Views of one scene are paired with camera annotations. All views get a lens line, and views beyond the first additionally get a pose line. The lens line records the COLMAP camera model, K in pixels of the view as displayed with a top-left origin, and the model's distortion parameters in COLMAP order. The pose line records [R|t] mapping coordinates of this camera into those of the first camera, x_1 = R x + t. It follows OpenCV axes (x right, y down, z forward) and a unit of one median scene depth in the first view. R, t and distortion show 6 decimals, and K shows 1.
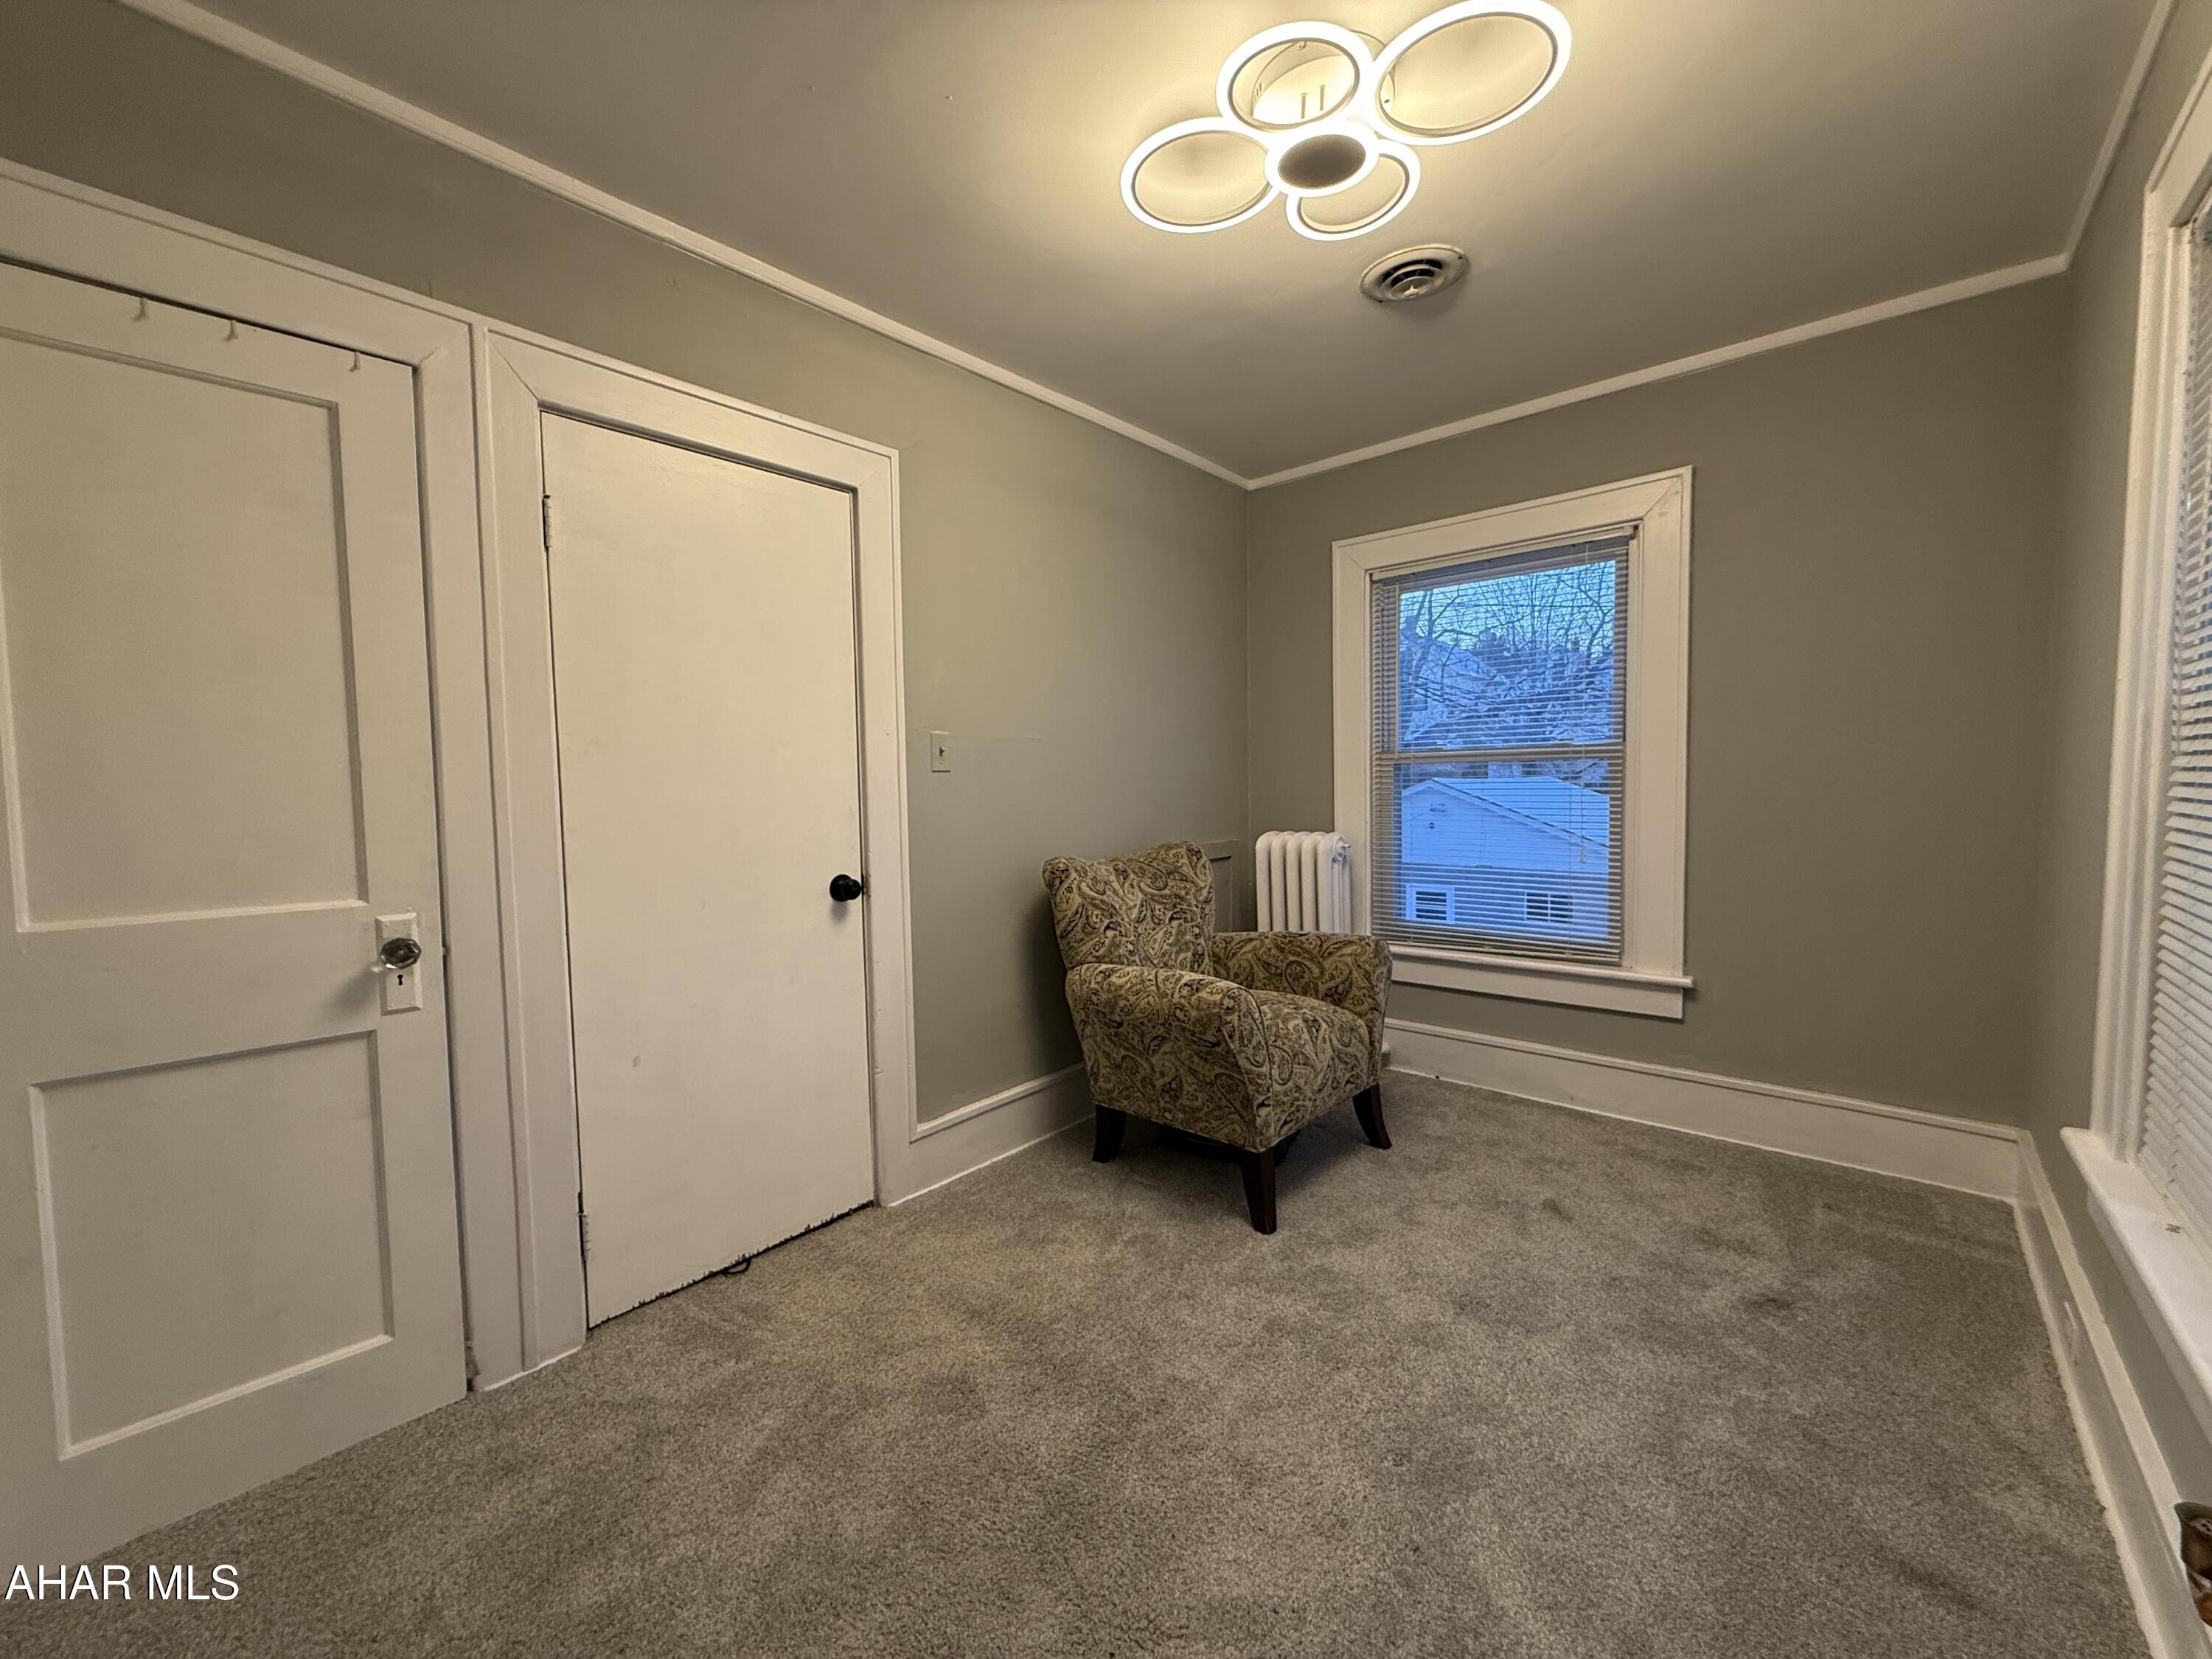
lens RADIAL K [[872.8, 0, 1100.0], [0, 872.8, 832.8], [0, 0, 1]] dist [-0.001100, 0.000032]
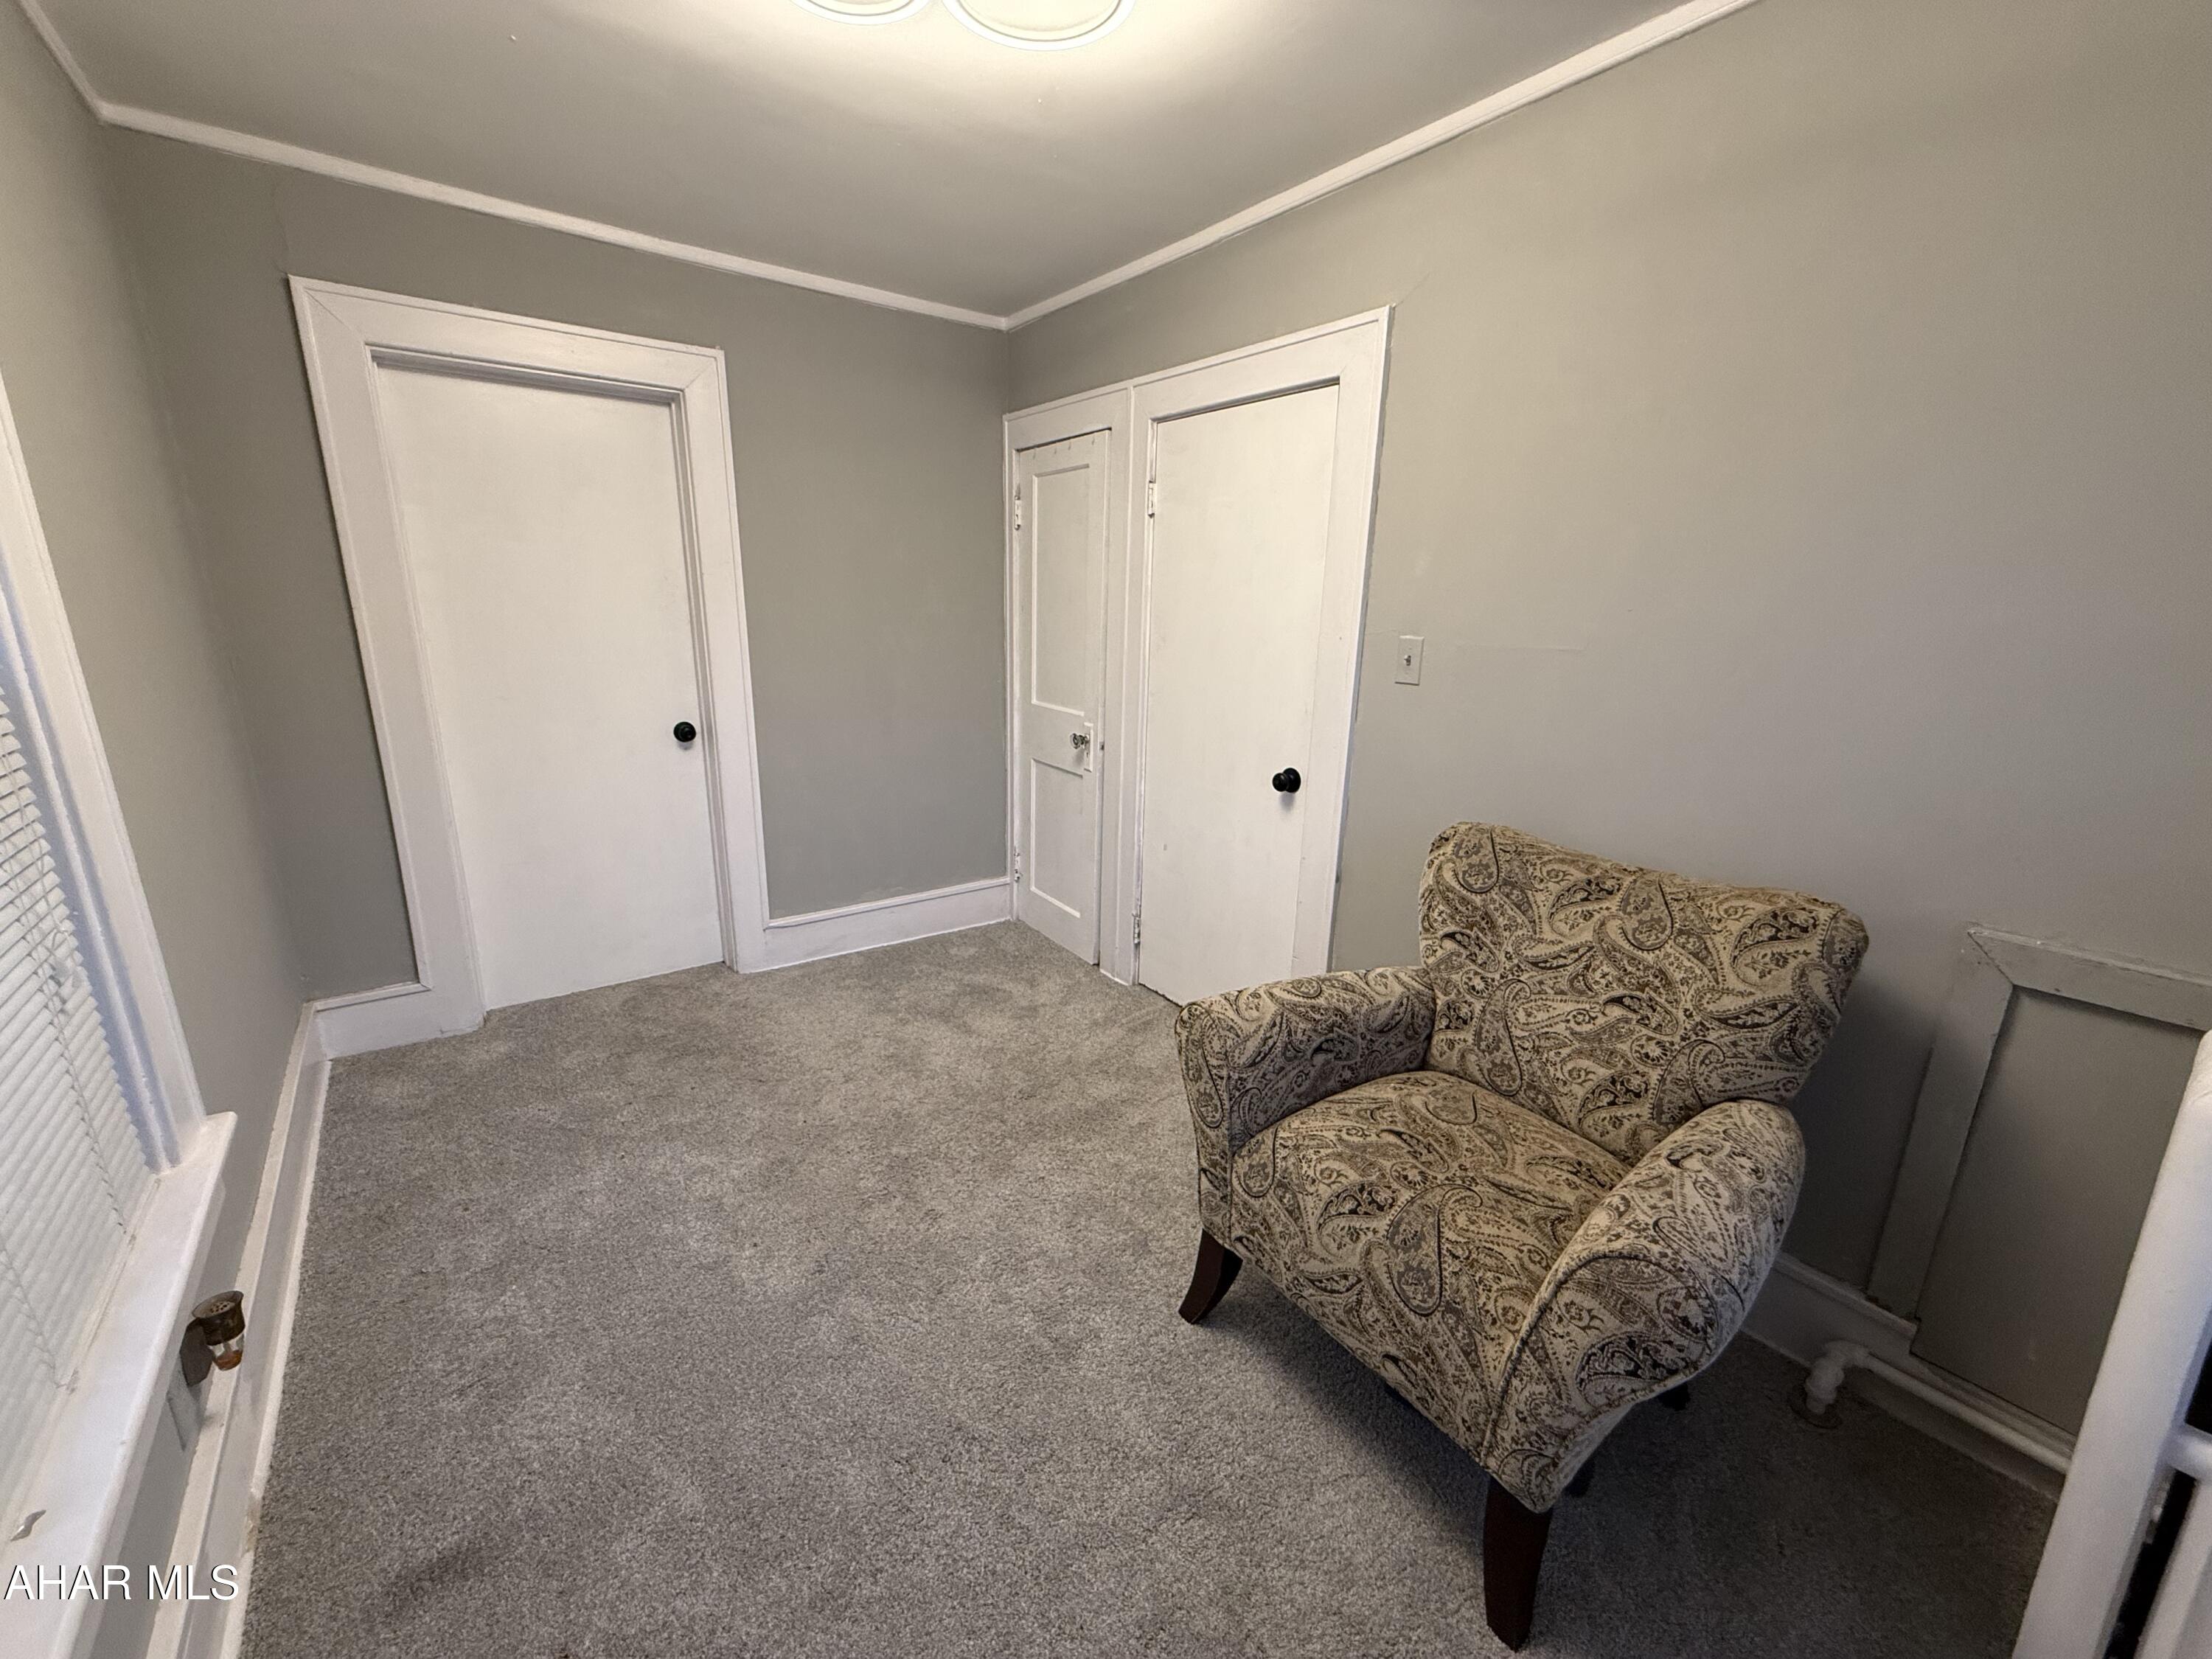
lens RADIAL K [[872.8, 0, 1100.0], [0, 872.8, 832.8], [0, 0, 1]] dist [-0.001100, 0.000032]
pose [[-0.197388, 0.268720, -0.942776, 0.802316], [-0.076875, 0.954493, 0.288155, -0.171484], [0.977307, 0.129354, -0.167748, 0.957749]]
